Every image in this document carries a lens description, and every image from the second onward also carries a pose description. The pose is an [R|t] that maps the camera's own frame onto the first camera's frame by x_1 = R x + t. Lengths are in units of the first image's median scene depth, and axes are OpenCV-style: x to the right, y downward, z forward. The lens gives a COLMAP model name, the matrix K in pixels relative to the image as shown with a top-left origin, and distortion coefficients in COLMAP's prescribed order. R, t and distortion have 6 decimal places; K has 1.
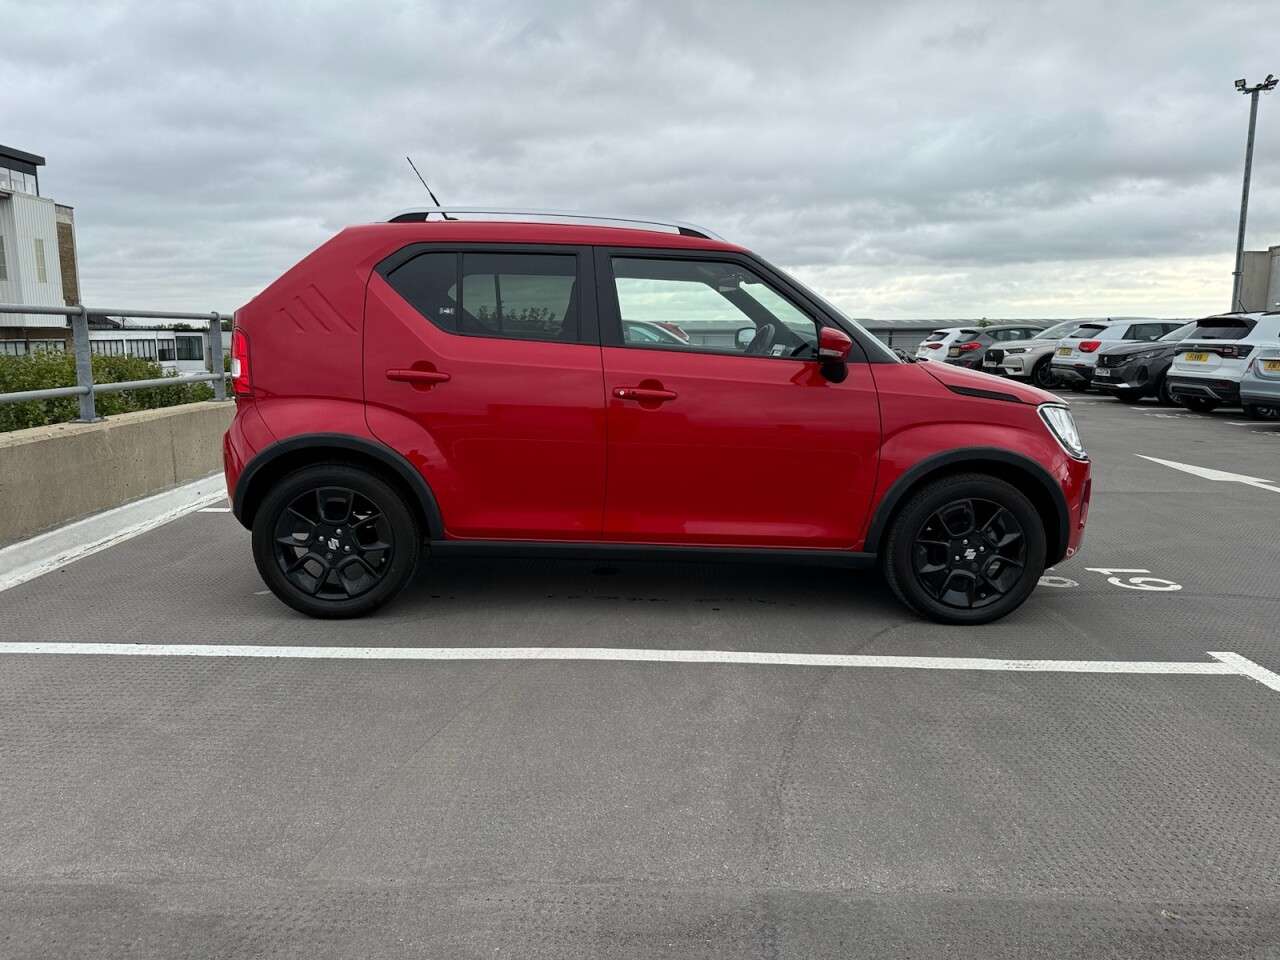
lens RADIAL K [[902.6, 0, 638.2], [0, 902.6, 475.8], [0, 0, 1]] dist [0.042788, -0.053243]
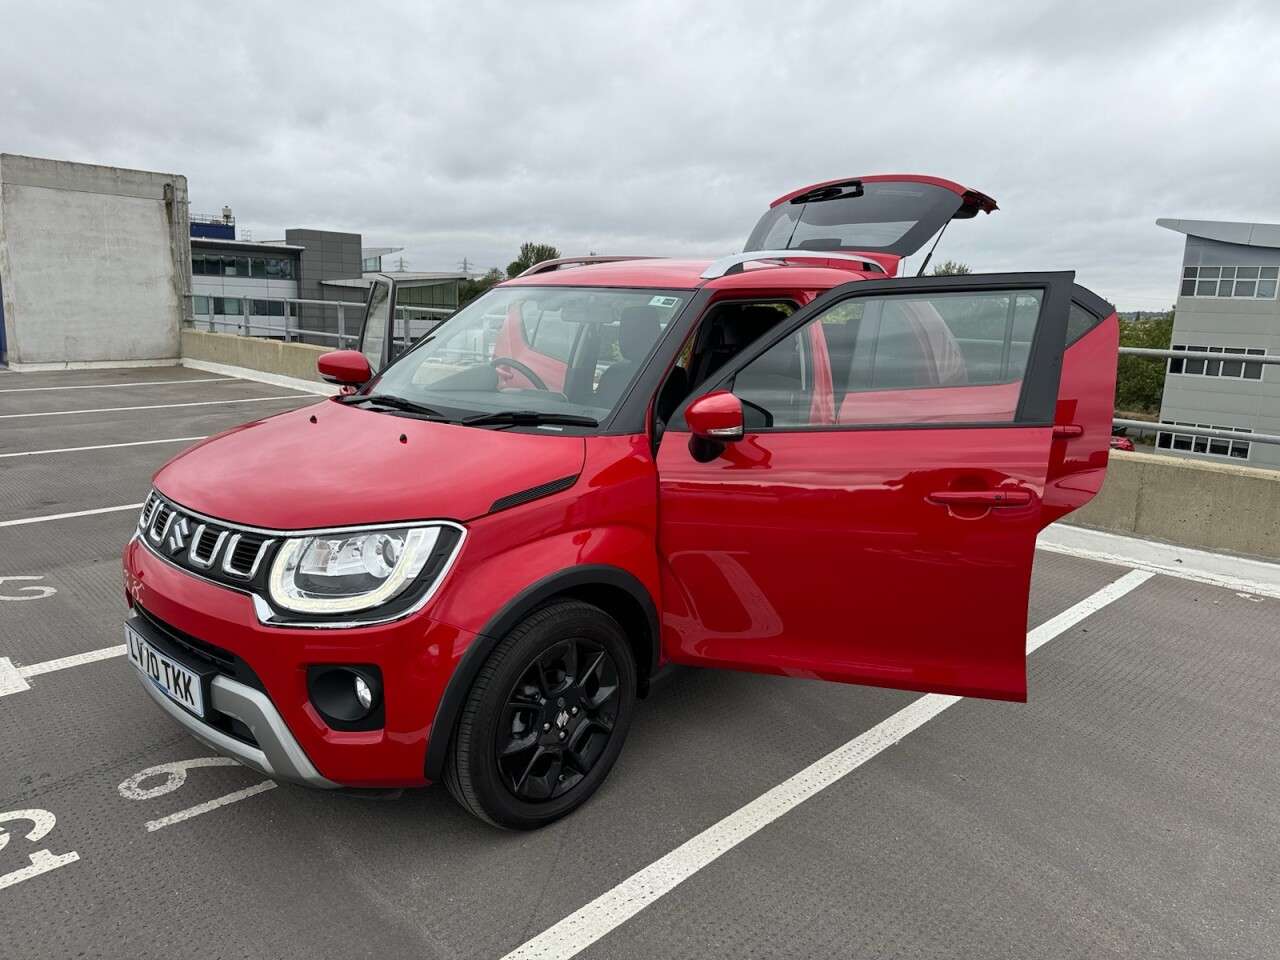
lens RADIAL K [[886.3, 0, 635.7], [0, 886.3, 485.8], [0, 0, 1]] dist [0.042699, -0.048301]
pose [[-0.707087, 0.113855, -0.697900, 0.672697], [-0.147705, 0.941401, 0.303229, -0.325526], [0.691528, 0.317493, -0.648835, 1.659441]]
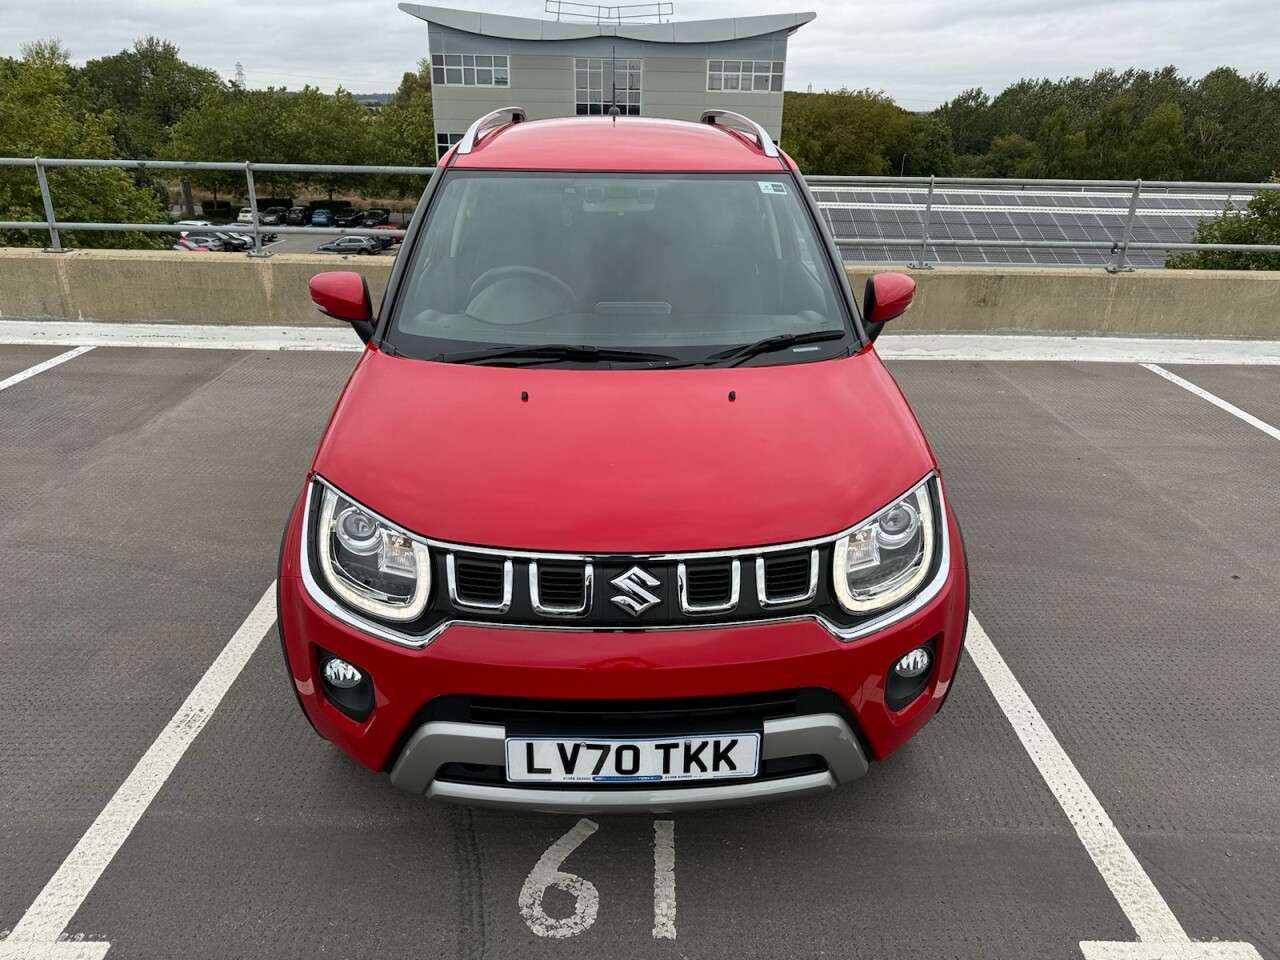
lens RADIAL K [[910.8, 0, 640.9], [0, 910.8, 476.5], [0, 0, 1]] dist [0.008613, -0.010670]
pose [[0.007091, 0.370437, -0.928830, 0.877225], [-0.174025, 0.915137, 0.363648, -0.287540], [0.984716, 0.159062, 0.070955, 1.036903]]
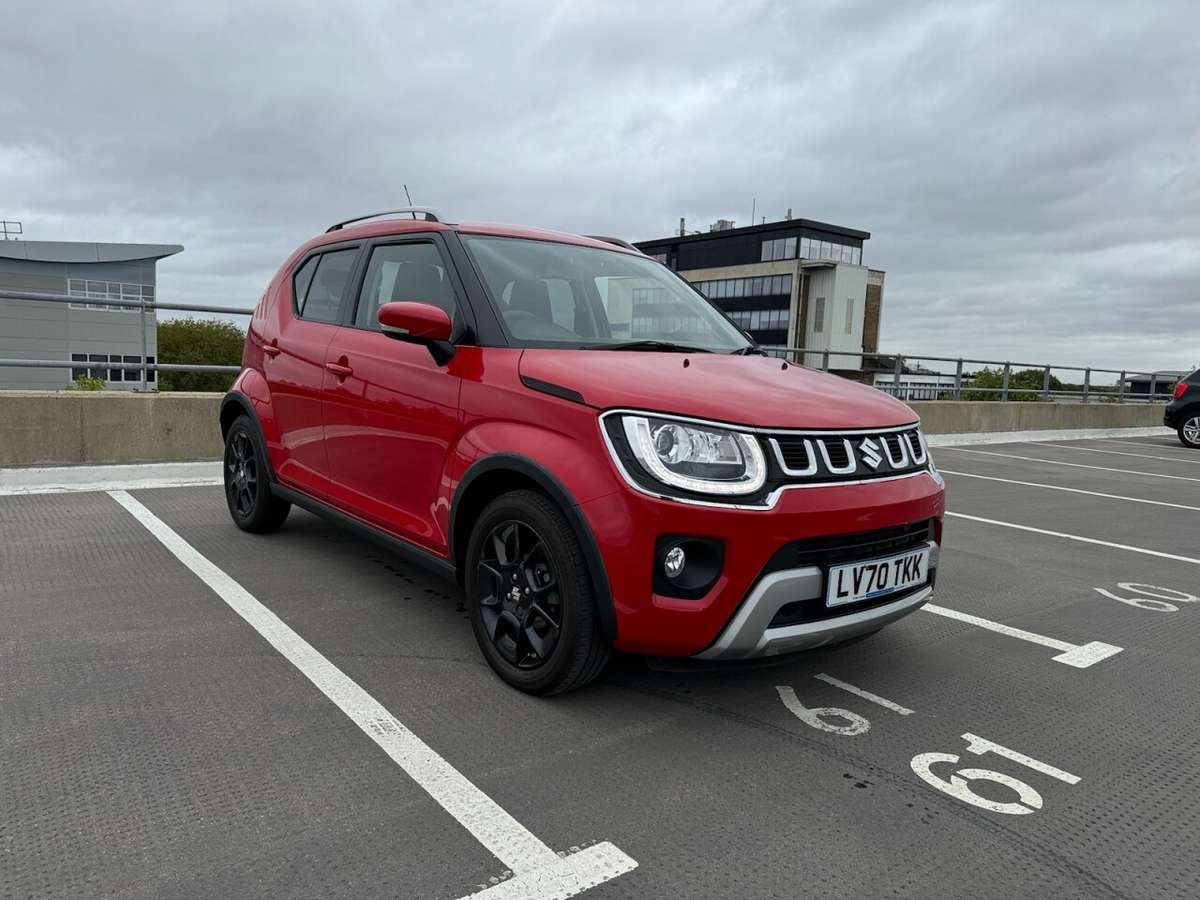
lens RADIAL K [[849.3, 0, 588.6], [0, 849.3, 454.6], [0, 0, 1]] dist [0.029203, -0.033664]
pose [[0.611333, 0.107595, -0.784025, 0.842830], [-0.163391, 0.986529, 0.007984, -0.040245], [0.774322, 0.123222, 0.620678, 0.524359]]
